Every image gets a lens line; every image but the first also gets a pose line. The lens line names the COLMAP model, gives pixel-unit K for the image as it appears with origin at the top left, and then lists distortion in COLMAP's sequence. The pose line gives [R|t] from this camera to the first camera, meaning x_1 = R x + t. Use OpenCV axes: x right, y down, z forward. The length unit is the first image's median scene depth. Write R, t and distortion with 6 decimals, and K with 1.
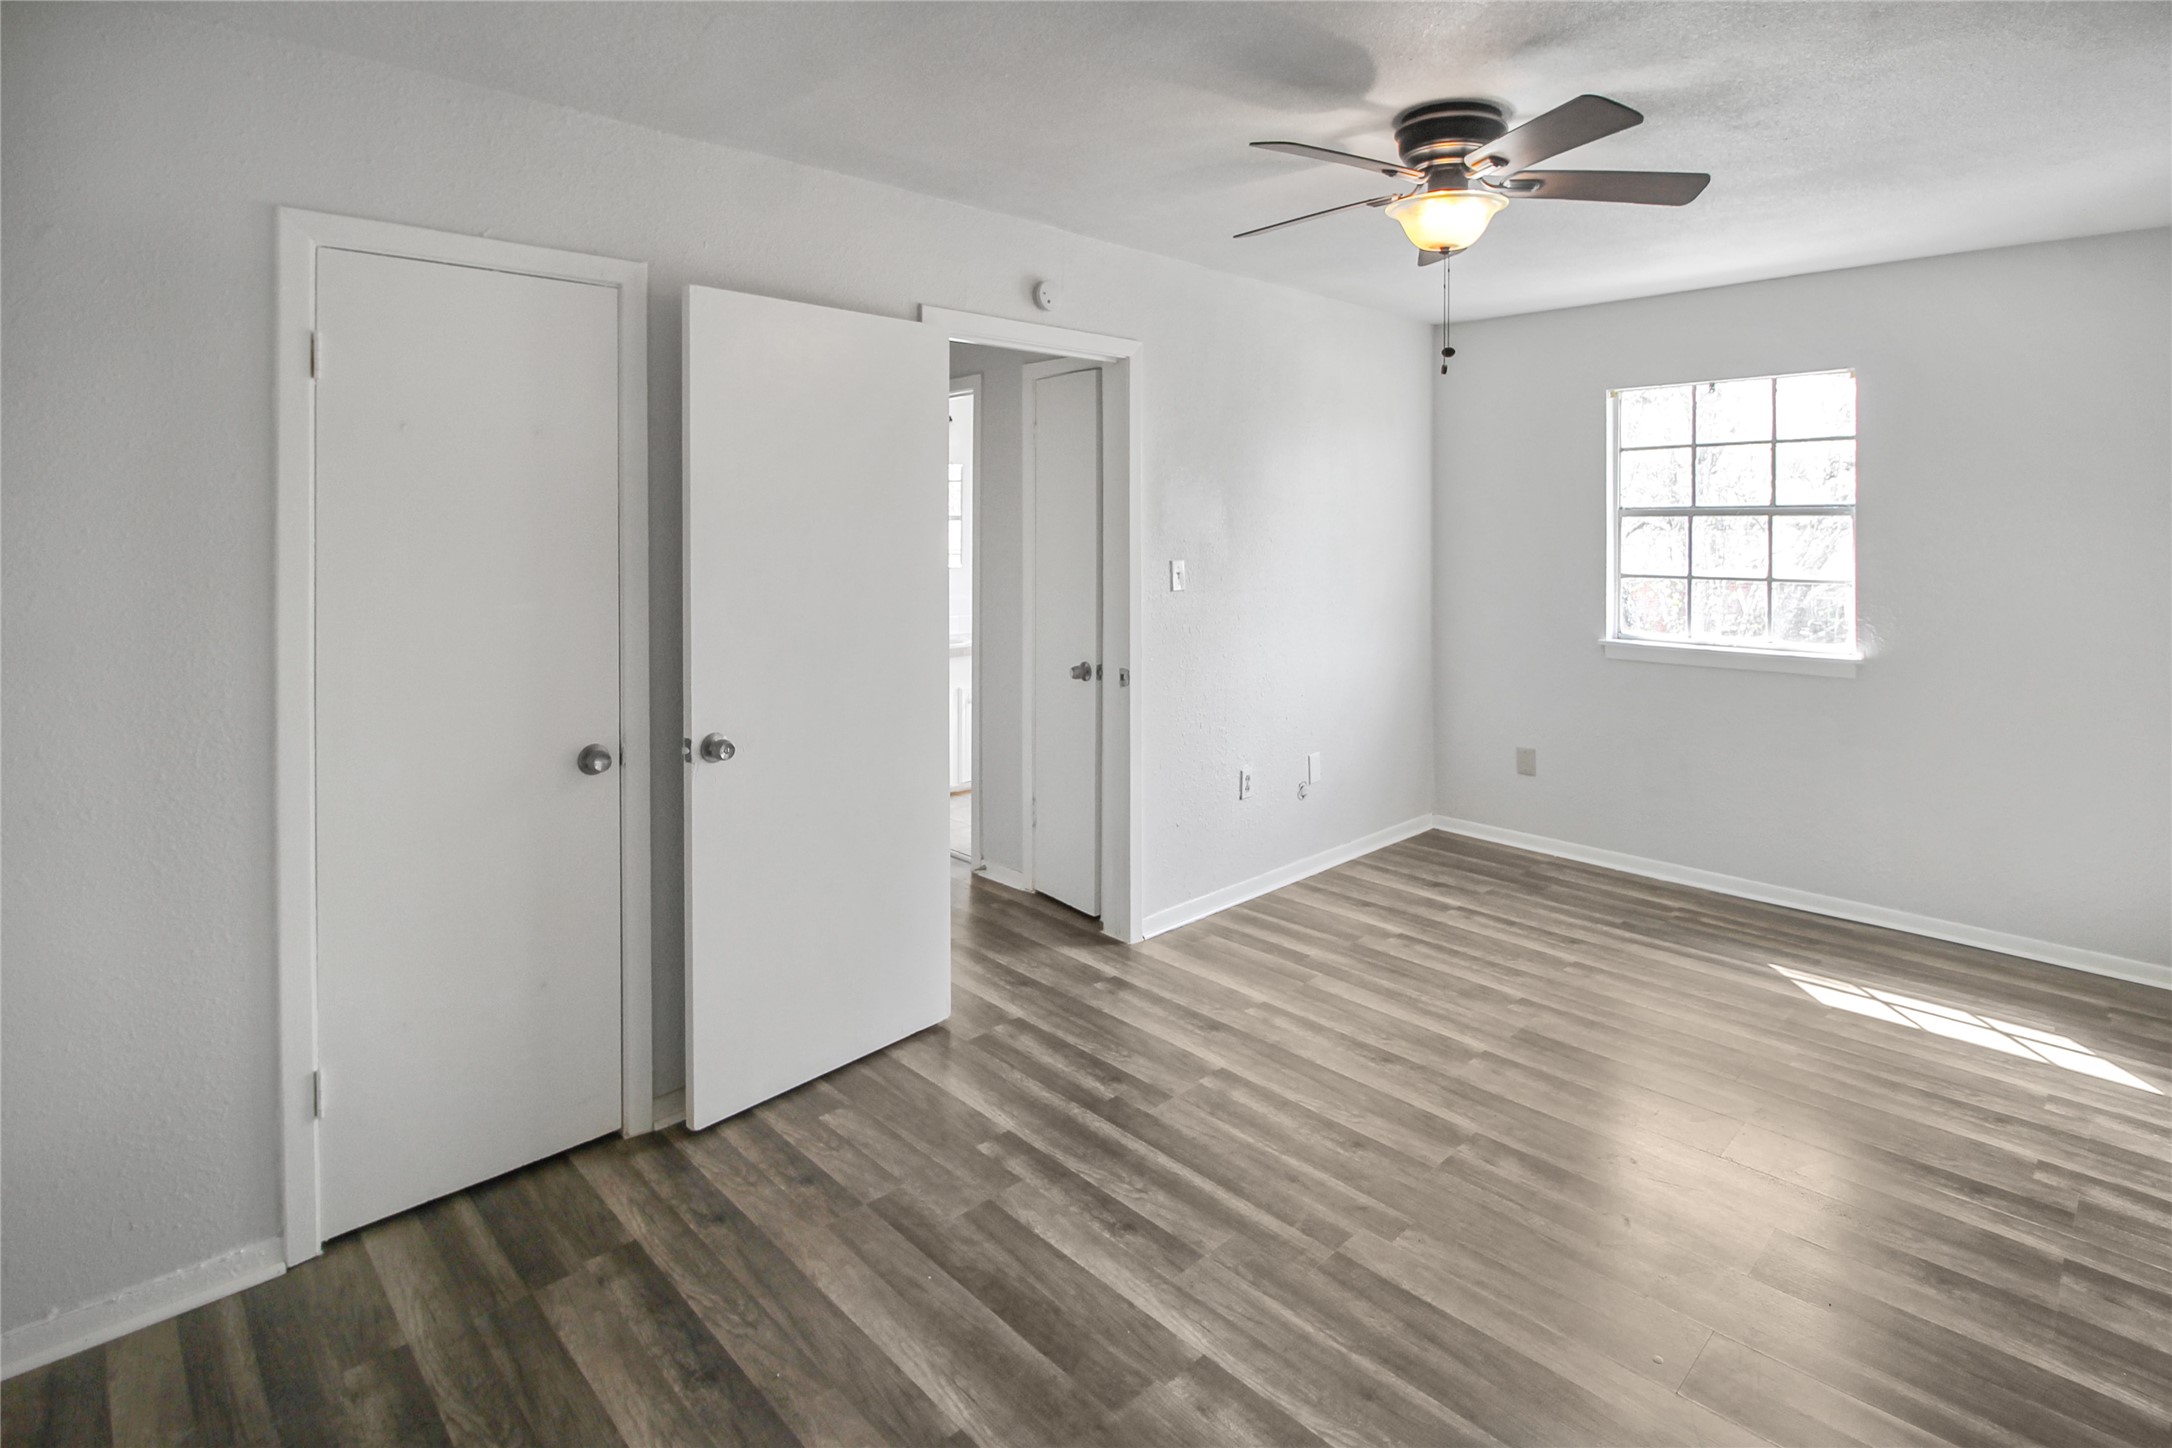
lens RADIAL K [[1026.4, 0, 1086.0], [0, 1026.4, 724.0], [0, 0, 1]] dist [-0.020853, -0.000389]
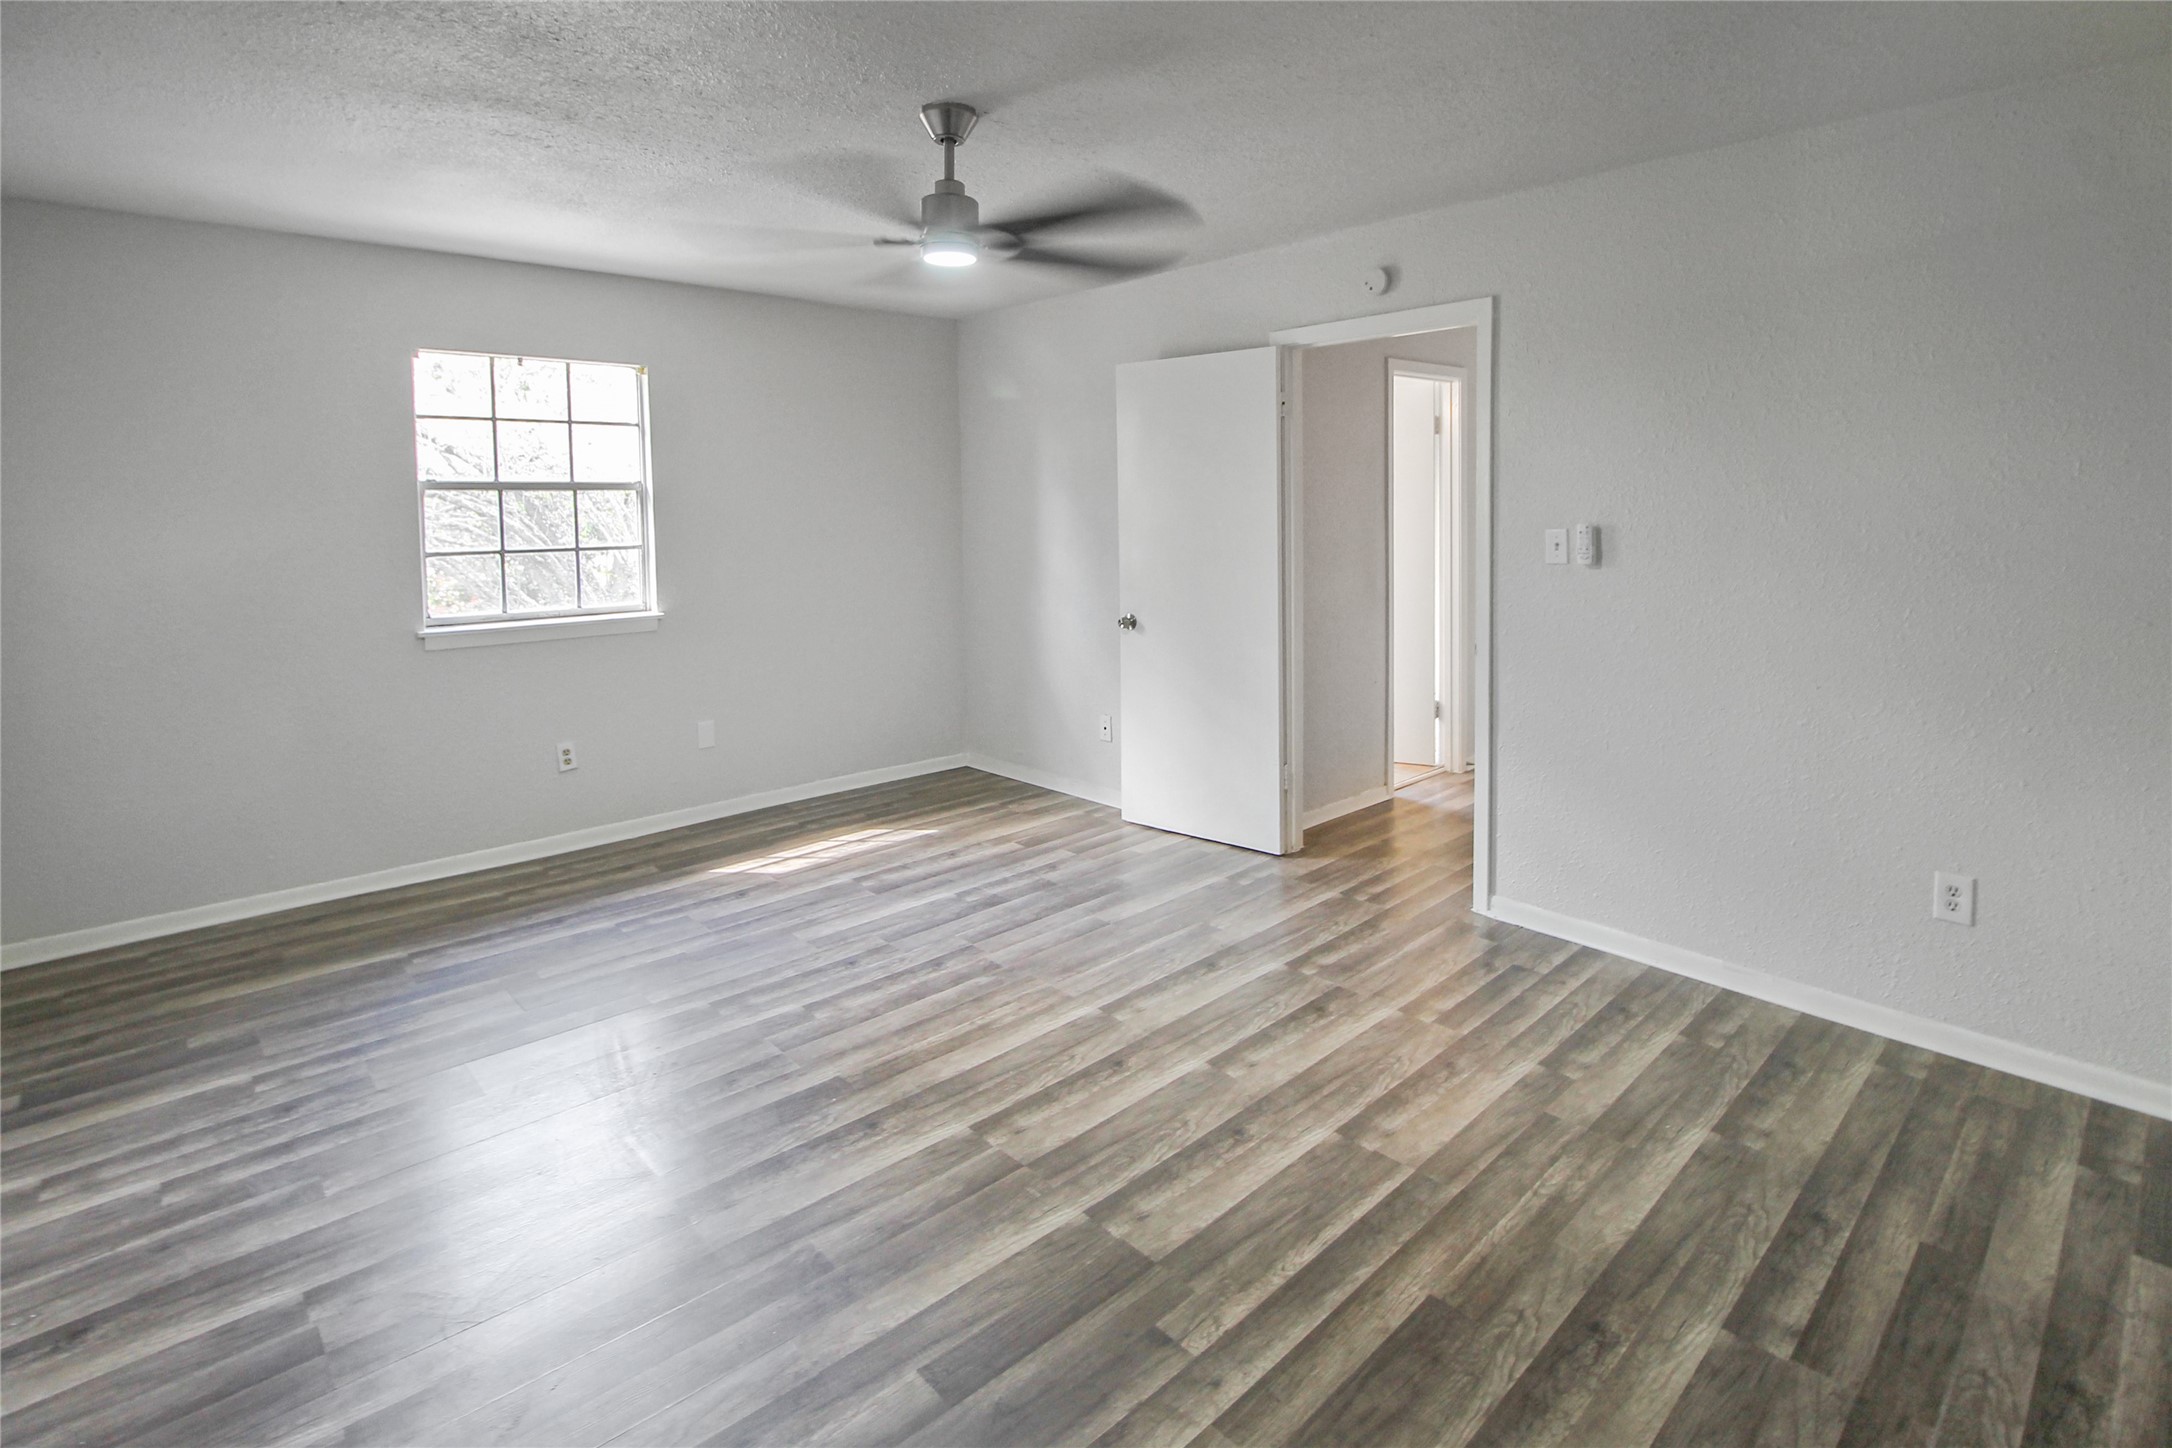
lens RADIAL K [[1053.1, 0, 1086.5], [0, 1053.1, 705.1], [0, 0, 1]] dist [-0.026239, -0.000041]
pose [[0.010974, -0.186783, 0.982340, -0.447093], [0.190883, 0.964724, 0.181301, -0.085511], [-0.981551, 0.185523, 0.046241, 0.466882]]
